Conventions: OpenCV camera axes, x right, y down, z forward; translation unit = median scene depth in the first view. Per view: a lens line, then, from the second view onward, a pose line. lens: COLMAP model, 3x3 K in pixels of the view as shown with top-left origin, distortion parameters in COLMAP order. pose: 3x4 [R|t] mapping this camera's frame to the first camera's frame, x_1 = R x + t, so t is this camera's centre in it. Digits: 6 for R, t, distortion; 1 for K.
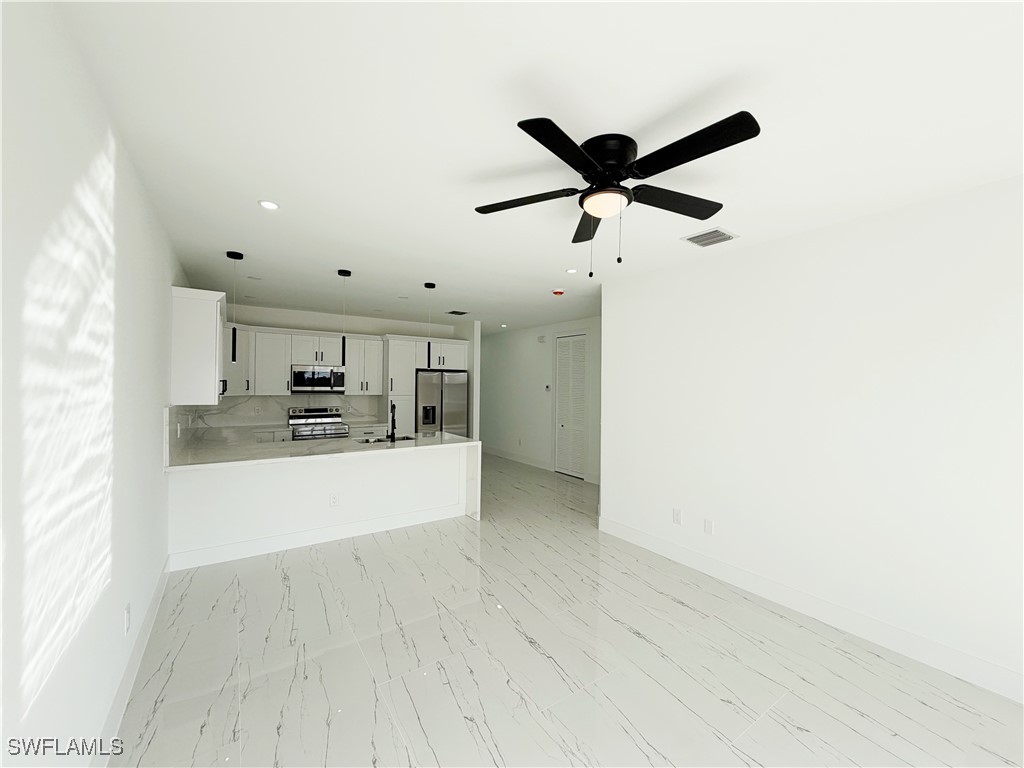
lens RADIAL K [[407.7, 0, 511.4], [0, 407.7, 384.0], [0, 0, 1]] dist [0.001812, -0.000648]
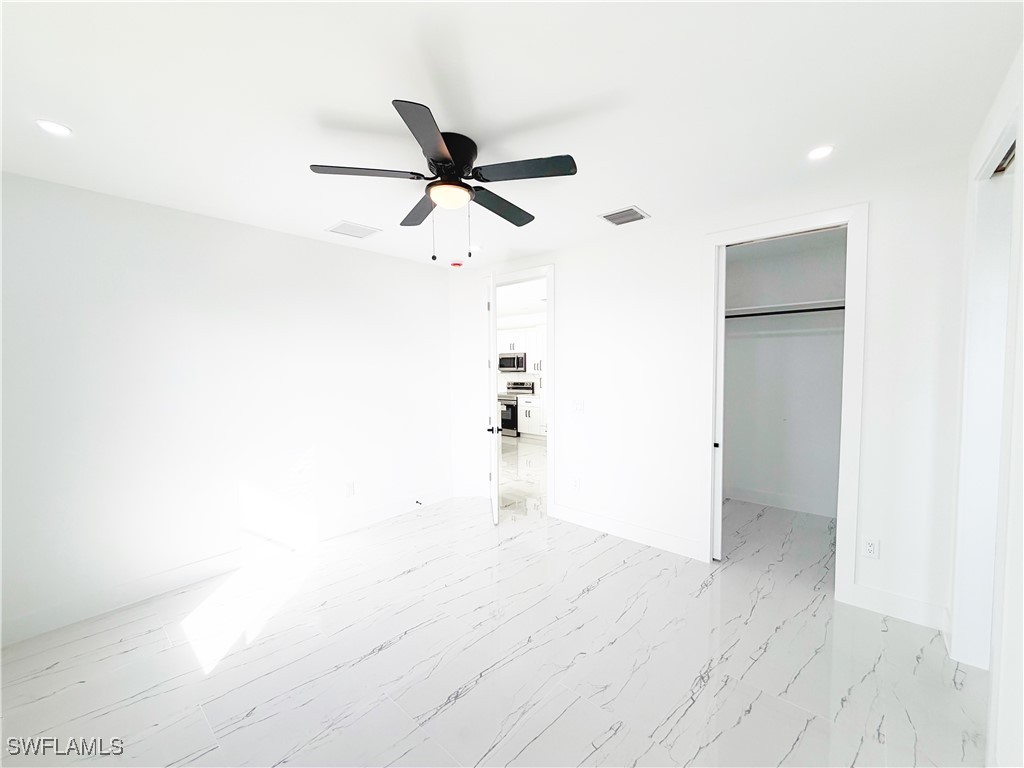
lens RADIAL K [[407.7, 0, 514.4], [0, 407.7, 391.6], [0, 0, 1]] dist [0.001812, -0.000648]
pose [[0.248729, 0.046343, -0.967464, 0.943236], [0.012173, 0.998626, 0.050965, 0.018164], [0.968497, -0.024454, 0.247823, 0.645962]]
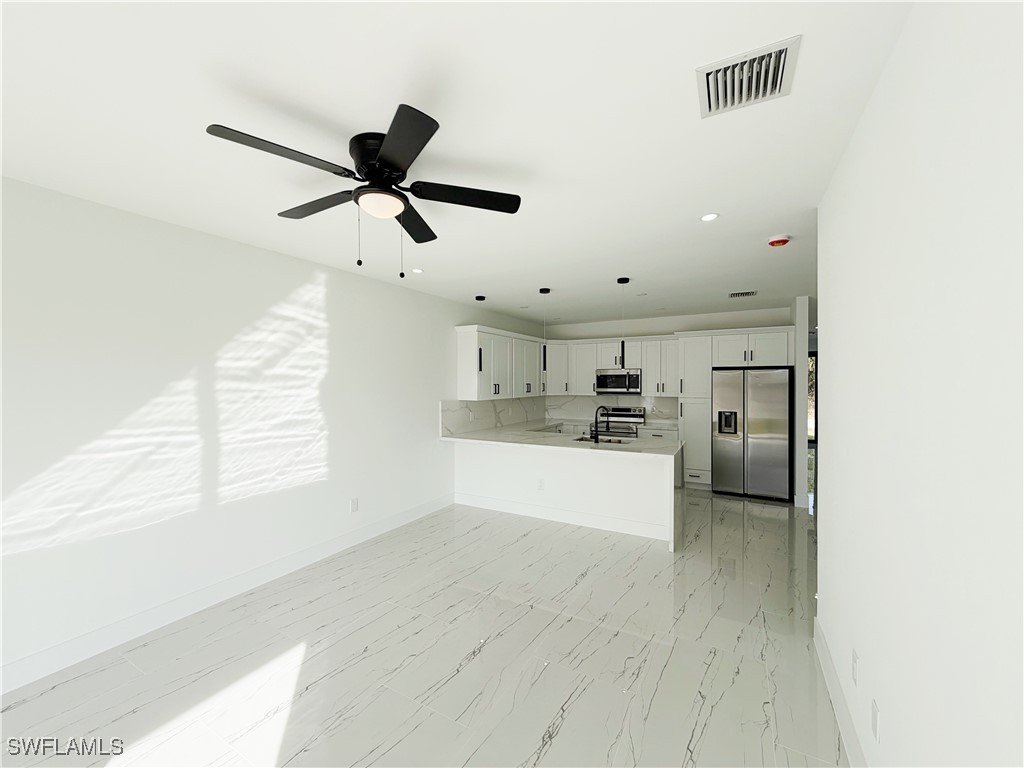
lens RADIAL K [[407.7, 0, 511.8], [0, 407.7, 384.4], [0, 0, 1]] dist [0.001812, -0.000648]
pose [[0.443218, -0.008627, -0.896372, 0.383878], [0.007454, 0.999955, -0.005938, 0.000692], [0.896383, -0.004050, 0.443262, 0.260030]]
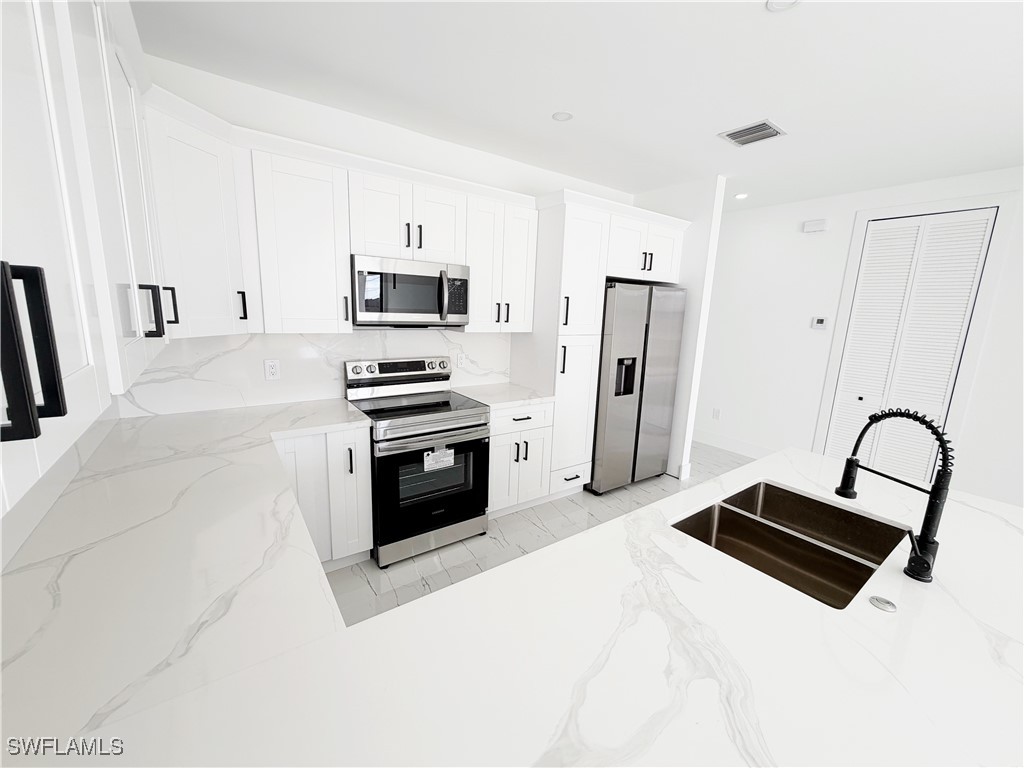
lens RADIAL K [[407.7, 0, 507.3], [0, 407.7, 382.7], [0, 0, 1]] dist [0.001812, -0.000648]
pose [[0.999621, 0.020545, 0.018338, -0.385033], [-0.023544, 0.983000, 0.182092, -0.000892], [-0.014286, -0.182454, 0.983111, 0.579203]]
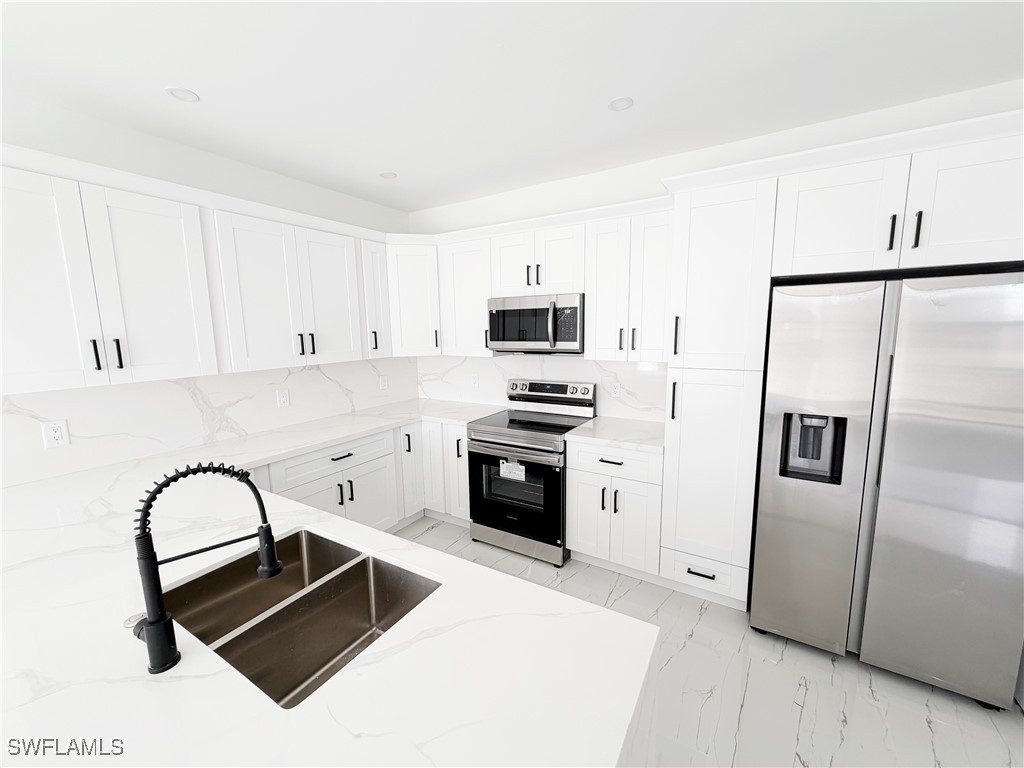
lens RADIAL K [[407.7, 0, 513.9], [0, 407.7, 383.5], [0, 0, 1]] dist [0.001812, -0.000648]
pose [[0.413470, 0.107130, -0.904193, -0.048446], [0.022591, 0.991541, 0.127809, -0.004992], [0.910237, -0.073272, 0.407553, 0.784350]]
